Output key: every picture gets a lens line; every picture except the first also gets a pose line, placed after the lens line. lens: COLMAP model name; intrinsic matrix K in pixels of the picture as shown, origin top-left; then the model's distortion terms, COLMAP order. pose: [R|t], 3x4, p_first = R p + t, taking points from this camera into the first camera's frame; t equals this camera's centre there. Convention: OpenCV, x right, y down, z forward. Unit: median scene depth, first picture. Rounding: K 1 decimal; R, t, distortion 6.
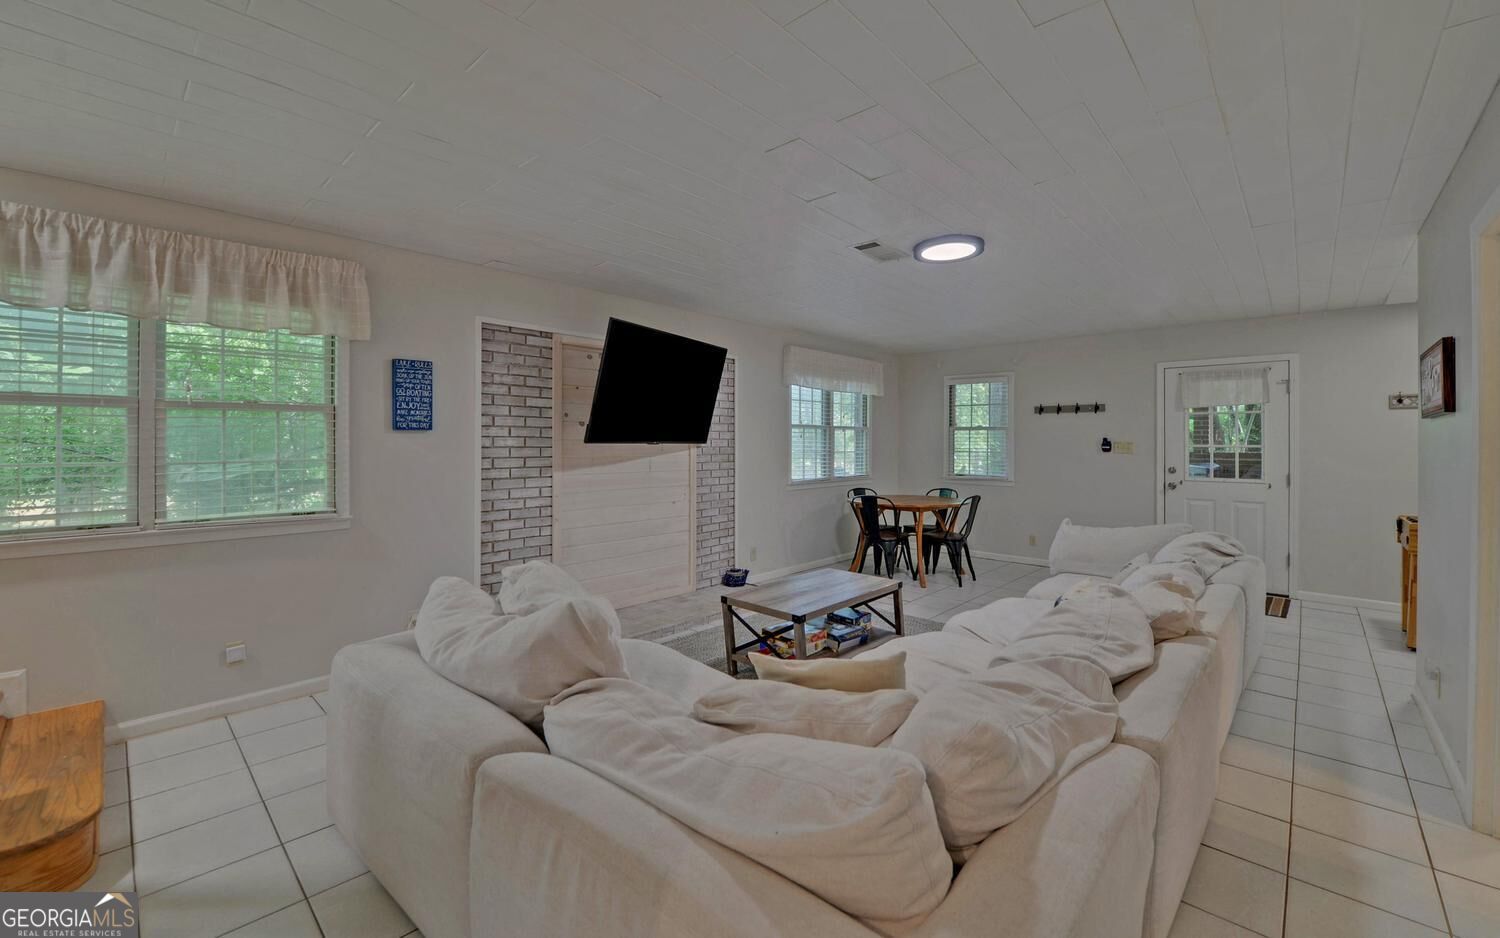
lens RADIAL K [[607.8, 0, 752.3], [0, 607.8, 446.8], [0, 0, 1]] dist [0.000680, 0.000305]
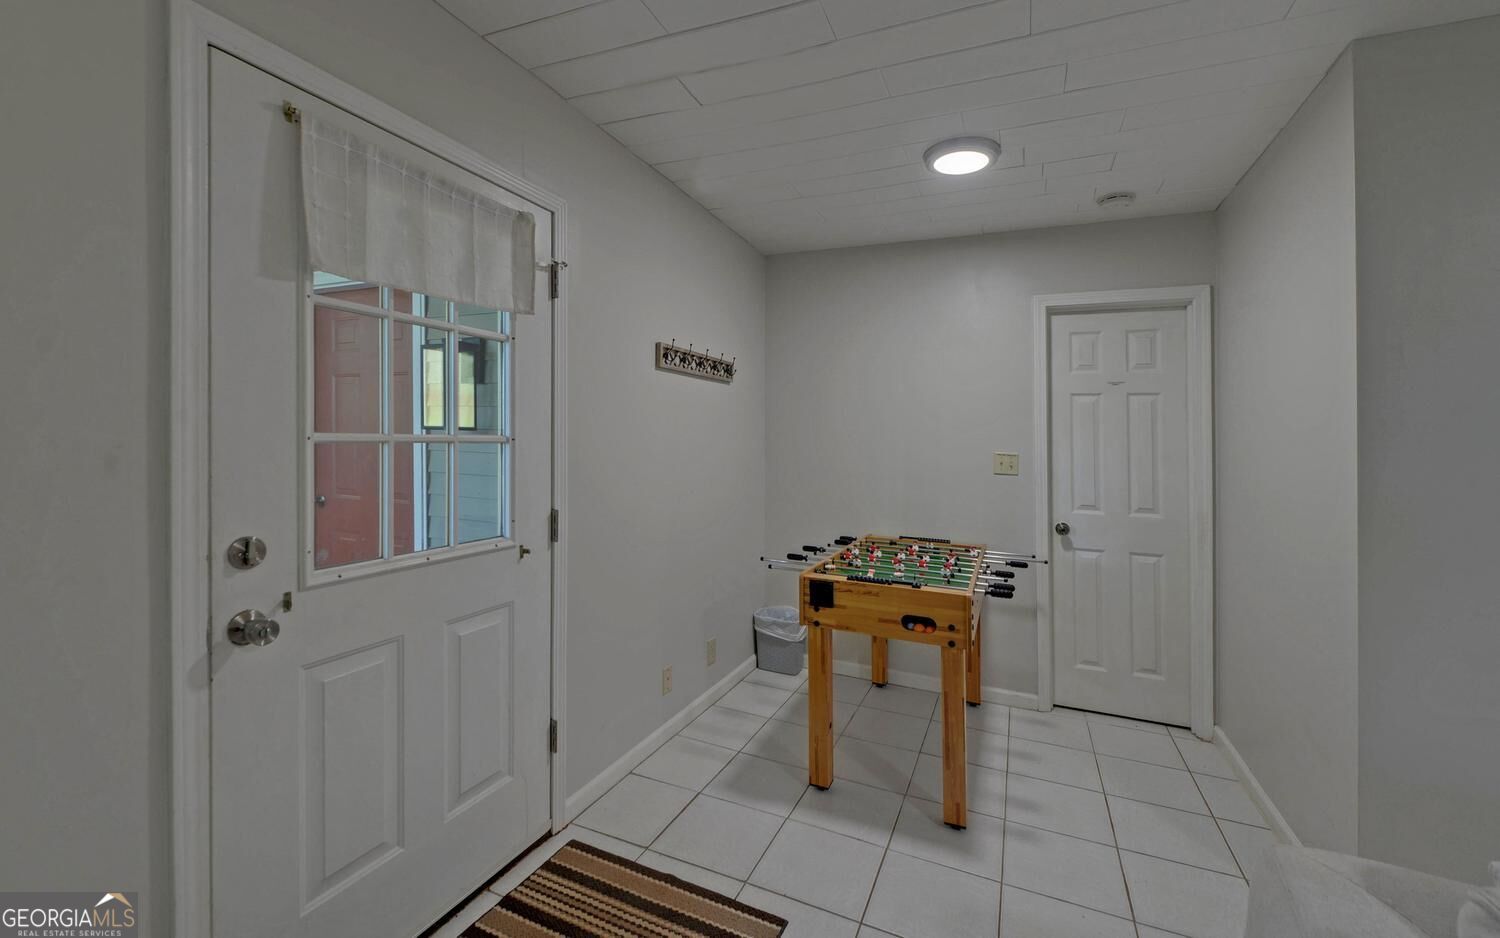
lens RADIAL K [[607.8, 0, 752.3], [0, 607.8, 446.8], [0, 0, 1]] dist [0.000680, 0.000305]
pose [[-0.323160, -0.013682, 0.946246, 0.445784], [0.005588, 0.999850, 0.016366, -0.001851], [-0.946328, 0.010577, -0.323035, 0.929748]]
